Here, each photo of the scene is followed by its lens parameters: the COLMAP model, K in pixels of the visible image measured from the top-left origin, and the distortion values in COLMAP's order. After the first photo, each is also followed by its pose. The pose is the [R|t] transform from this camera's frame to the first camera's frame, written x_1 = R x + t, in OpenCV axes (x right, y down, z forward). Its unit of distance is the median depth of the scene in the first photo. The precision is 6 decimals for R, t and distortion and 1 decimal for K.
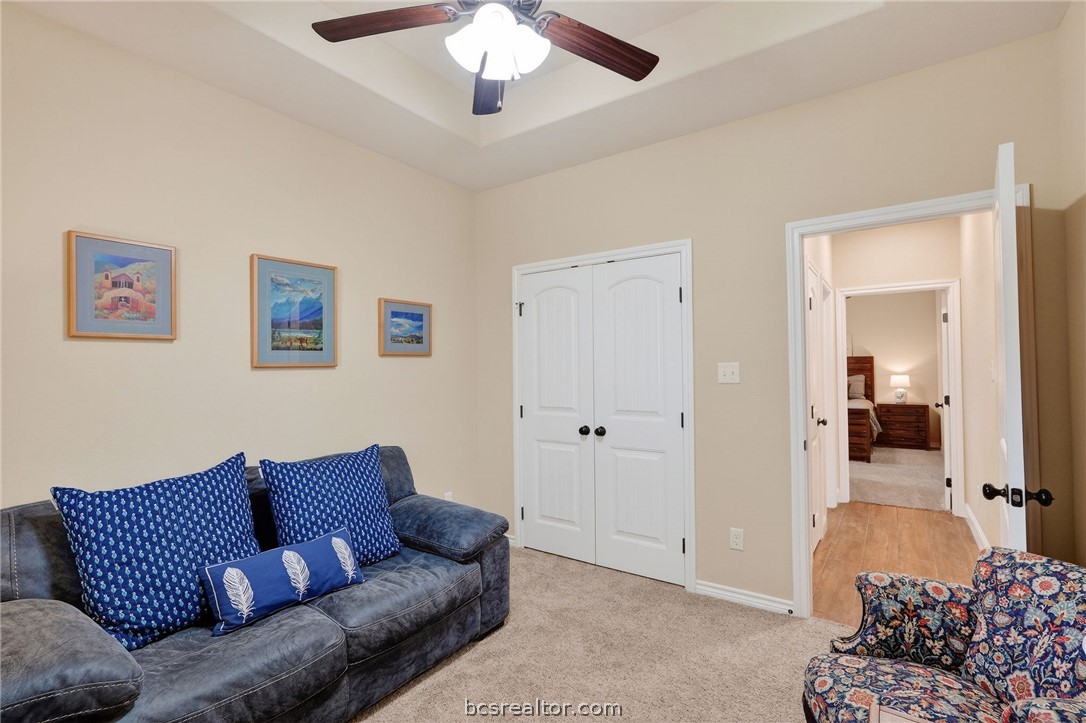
lens RADIAL K [[498.9, 0, 545.4], [0, 498.9, 360.0], [0, 0, 1]] dist [-0.026743, 0.011906]
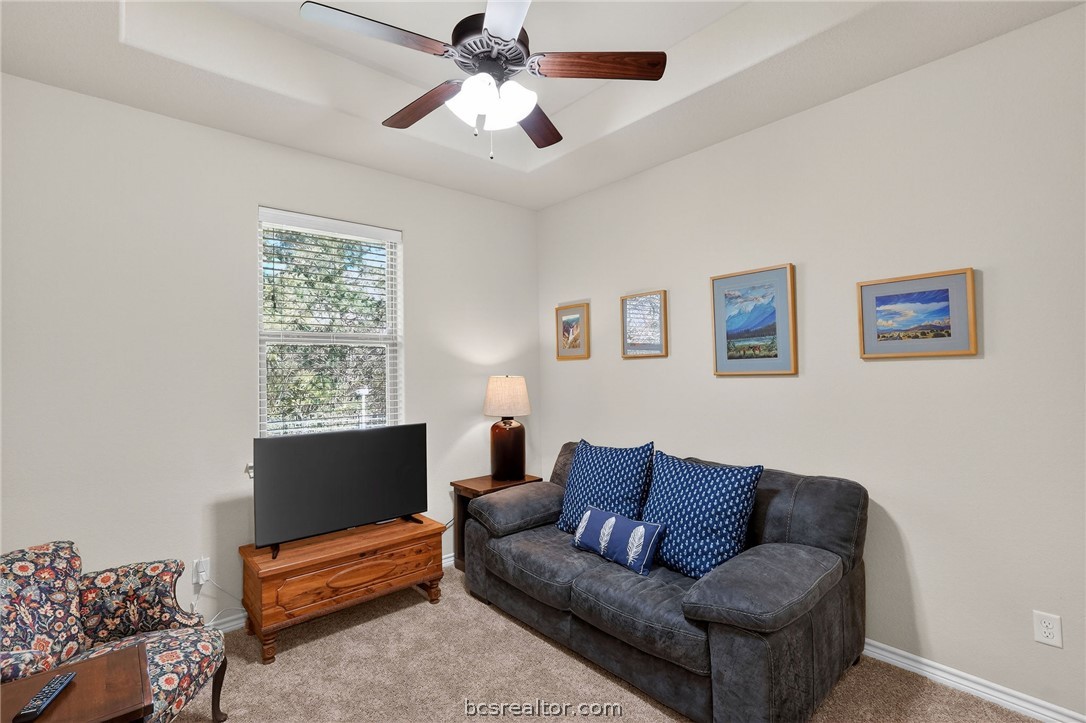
lens RADIAL K [[498.9, 0, 545.4], [0, 498.9, 360.0], [0, 0, 1]] dist [-0.026743, 0.011906]
pose [[-0.234006, -0.018557, -0.972058, 0.570803], [0.023912, 0.999406, -0.024836, -0.000994], [0.971941, -0.029056, -0.233423, 0.806870]]
